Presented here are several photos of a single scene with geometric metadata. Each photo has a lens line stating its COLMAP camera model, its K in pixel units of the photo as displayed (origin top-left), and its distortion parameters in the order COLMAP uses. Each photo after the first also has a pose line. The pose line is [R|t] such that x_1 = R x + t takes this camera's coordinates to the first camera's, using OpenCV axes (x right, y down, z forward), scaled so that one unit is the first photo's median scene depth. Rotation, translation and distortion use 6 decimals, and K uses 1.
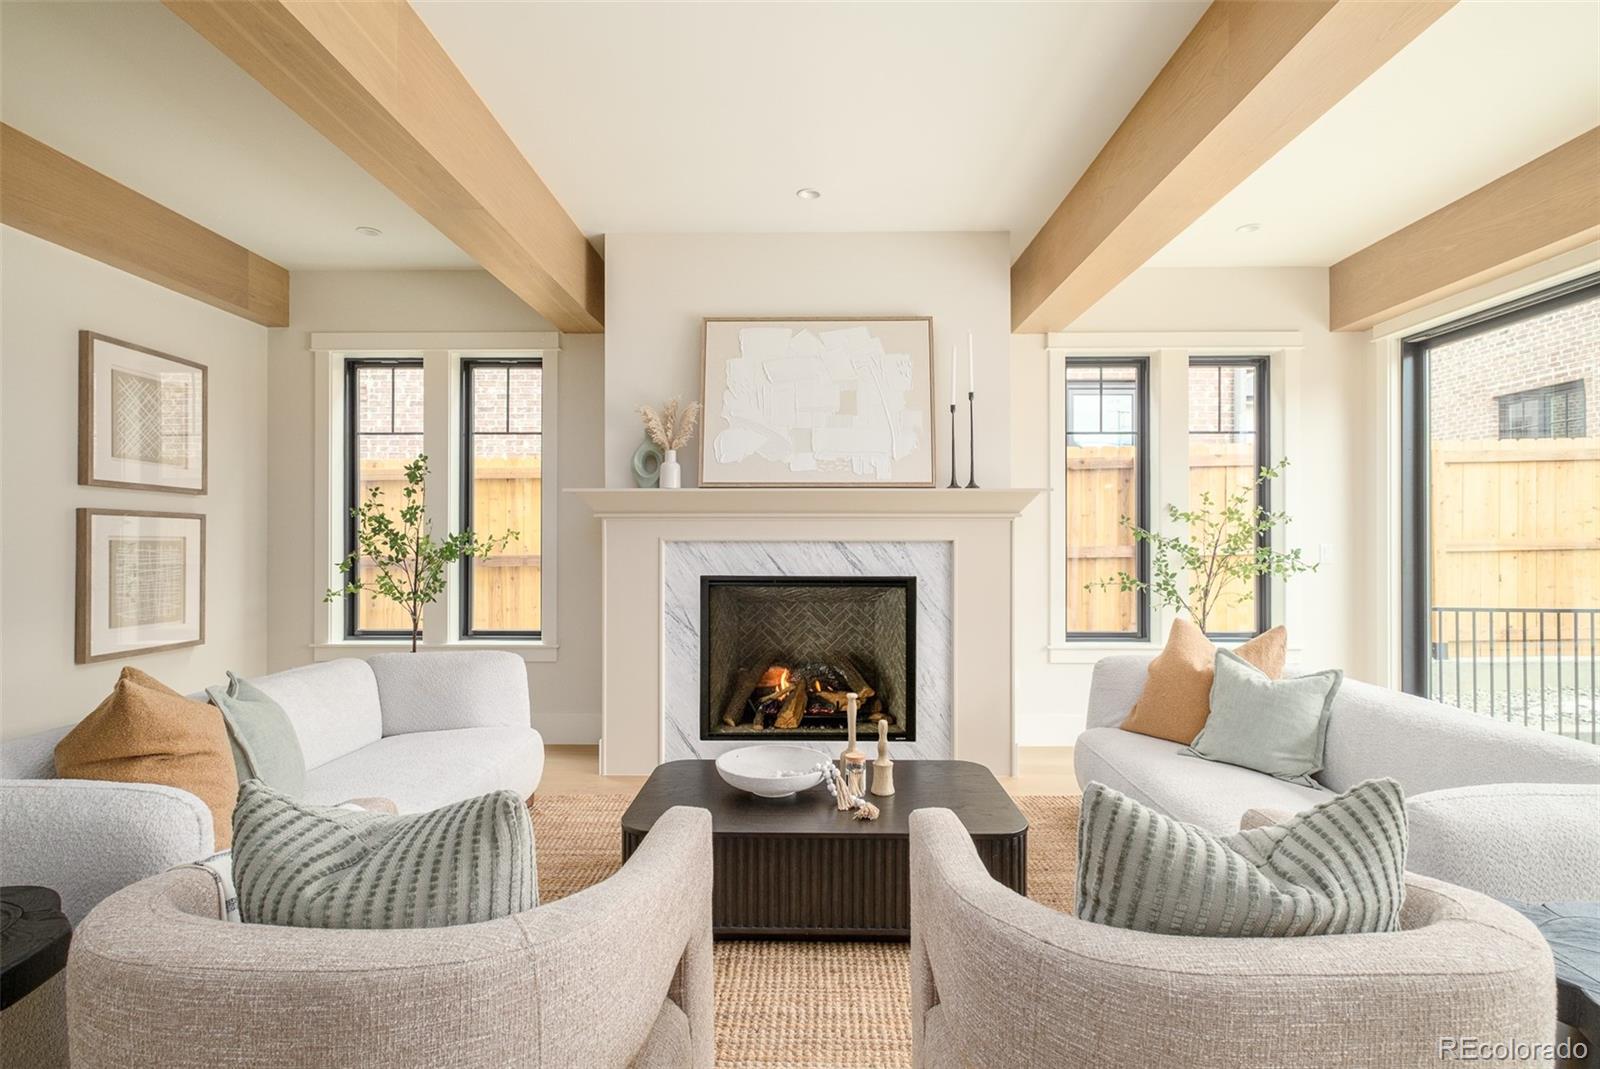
lens RADIAL K [[757.2, 0, 800.0], [0, 757.2, 534.5], [0, 0, 1]] dist [0.002986, 0.000404]
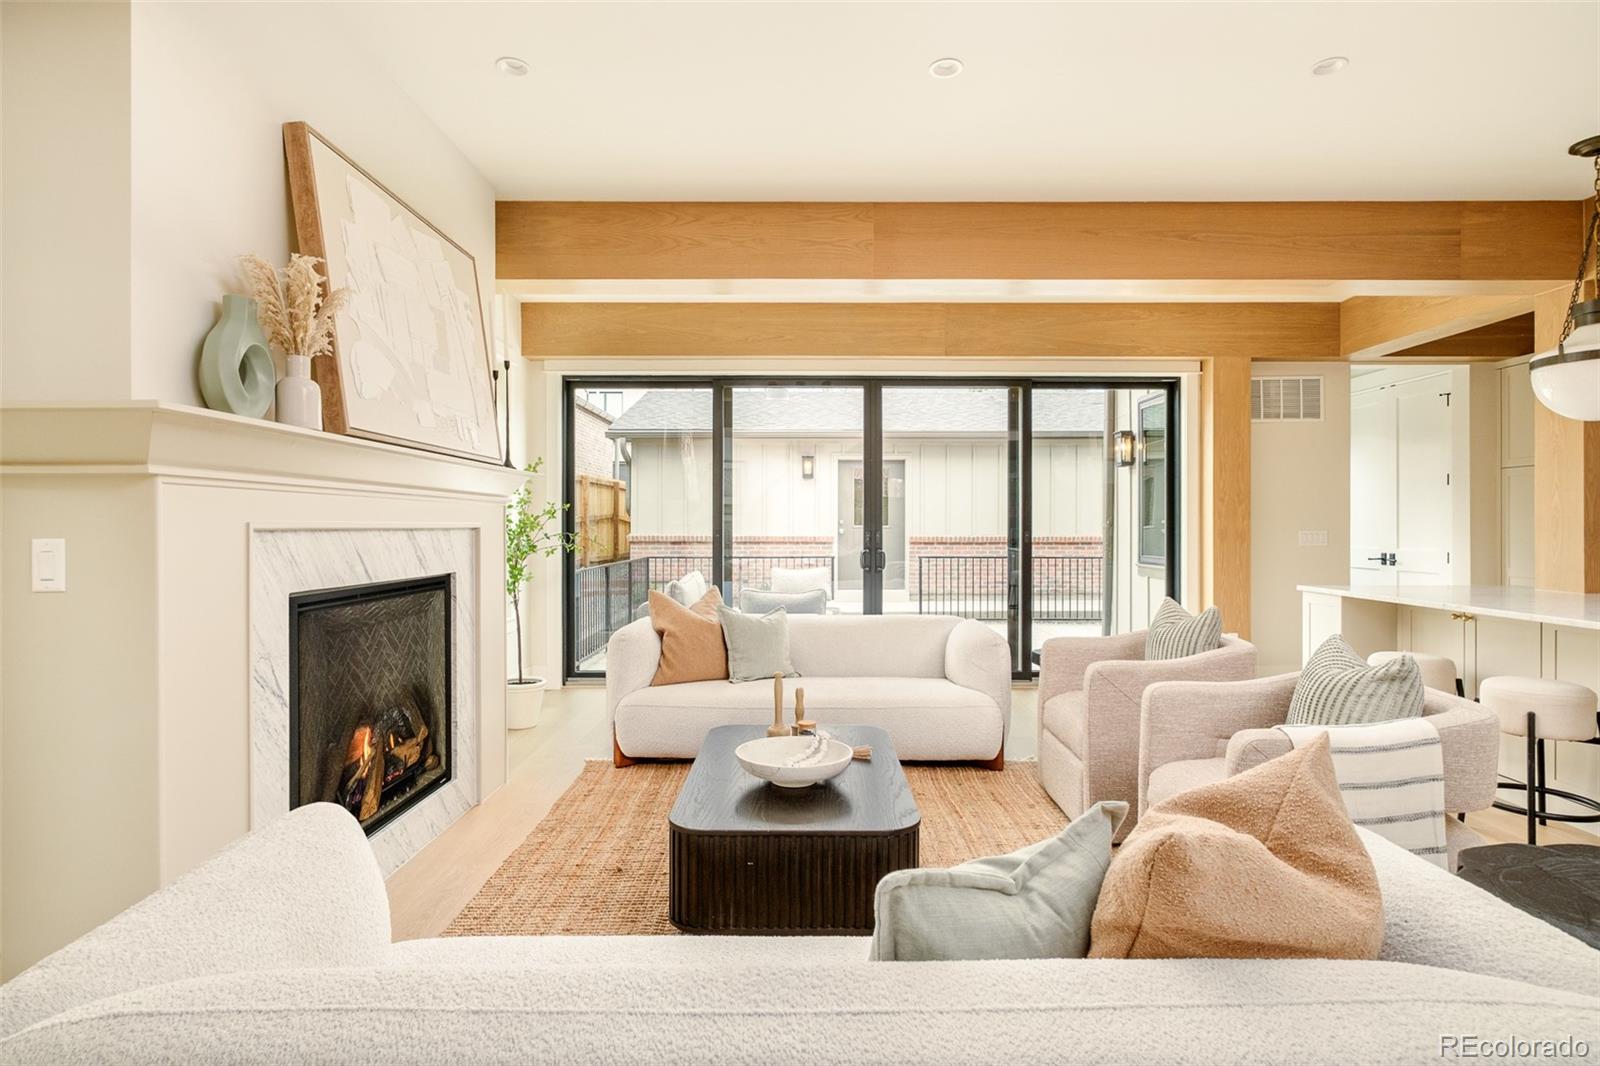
lens RADIAL K [[849.6, 0, 822.2], [0, 849.6, 539.3], [0, 0, 1]] dist [0.000100, -0.000012]
pose [[-0.022328, -0.018415, 0.999581, -0.759139], [0.001411, 0.999829, 0.018451, 0.001634], [-0.999750, 0.001822, -0.022298, 0.623240]]
